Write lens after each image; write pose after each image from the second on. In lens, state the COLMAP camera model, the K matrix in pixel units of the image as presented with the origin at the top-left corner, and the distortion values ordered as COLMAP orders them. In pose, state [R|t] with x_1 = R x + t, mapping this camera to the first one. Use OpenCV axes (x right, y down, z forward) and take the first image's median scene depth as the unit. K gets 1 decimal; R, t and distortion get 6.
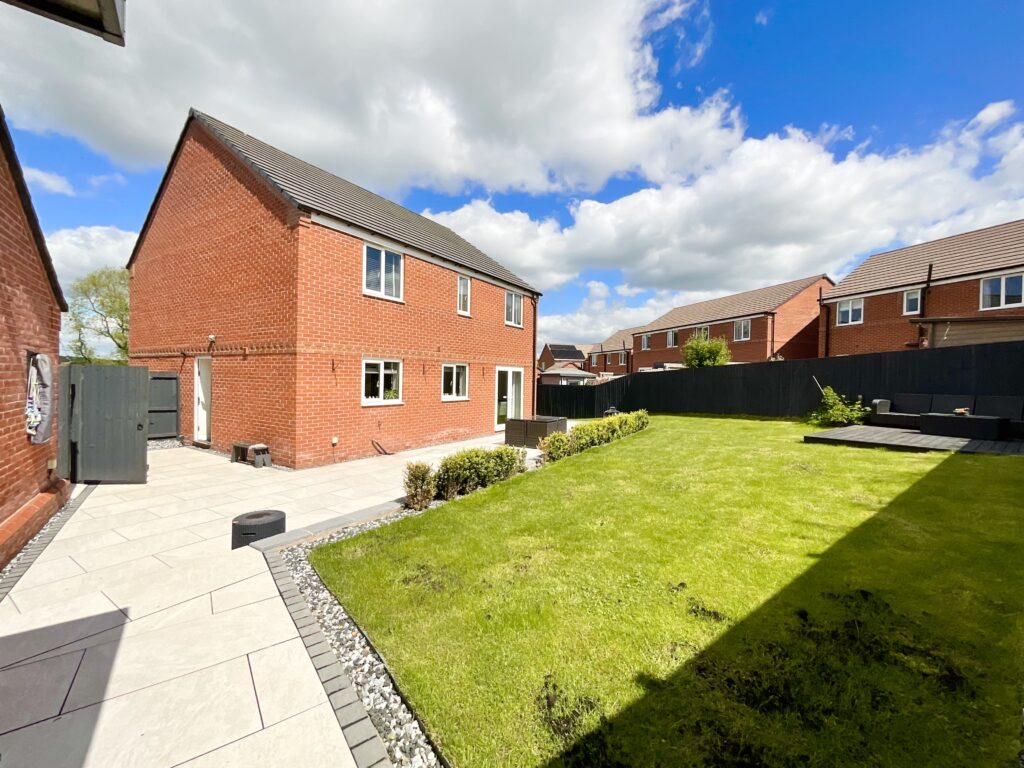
lens RADIAL K [[417.6, 0, 512.5], [0, 417.6, 382.2], [0, 0, 1]] dist [0.000140, -0.000128]
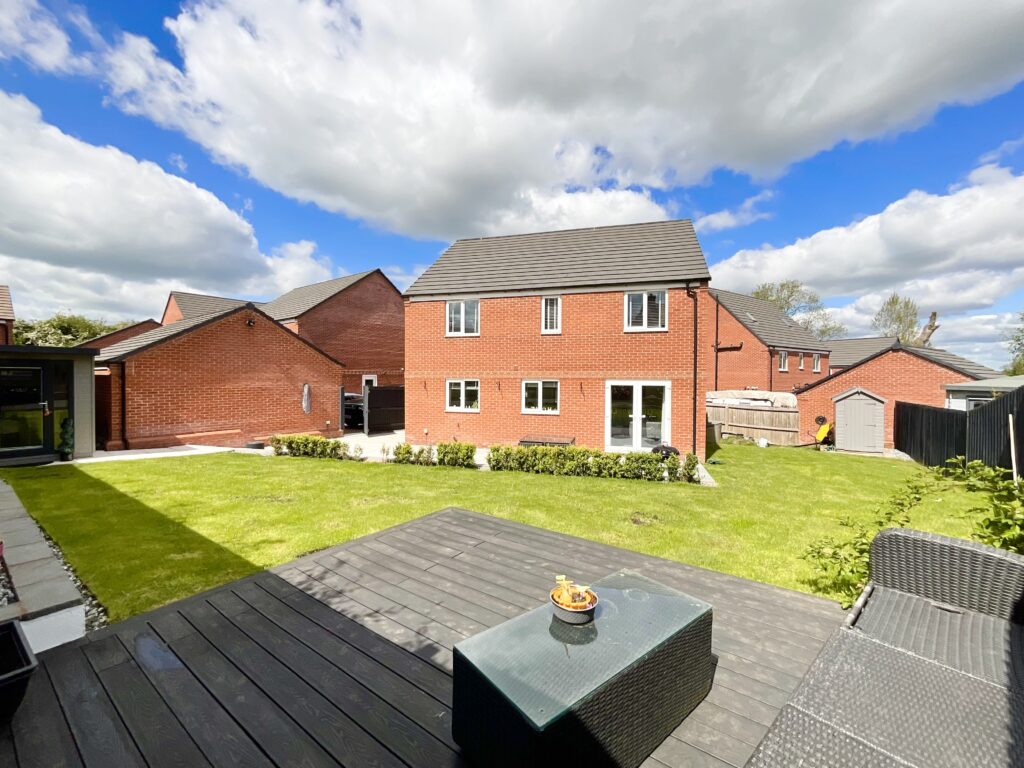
lens RADIAL K [[417.6, 0, 512.1], [0, 417.6, 385.7], [0, 0, 1]] dist [0.000140, -0.000128]
pose [[0.287689, -0.003950, -0.957716, 1.050140], [-0.010373, 0.999920, -0.007240, -0.024626], [0.957668, 0.012017, 0.287625, 0.736582]]
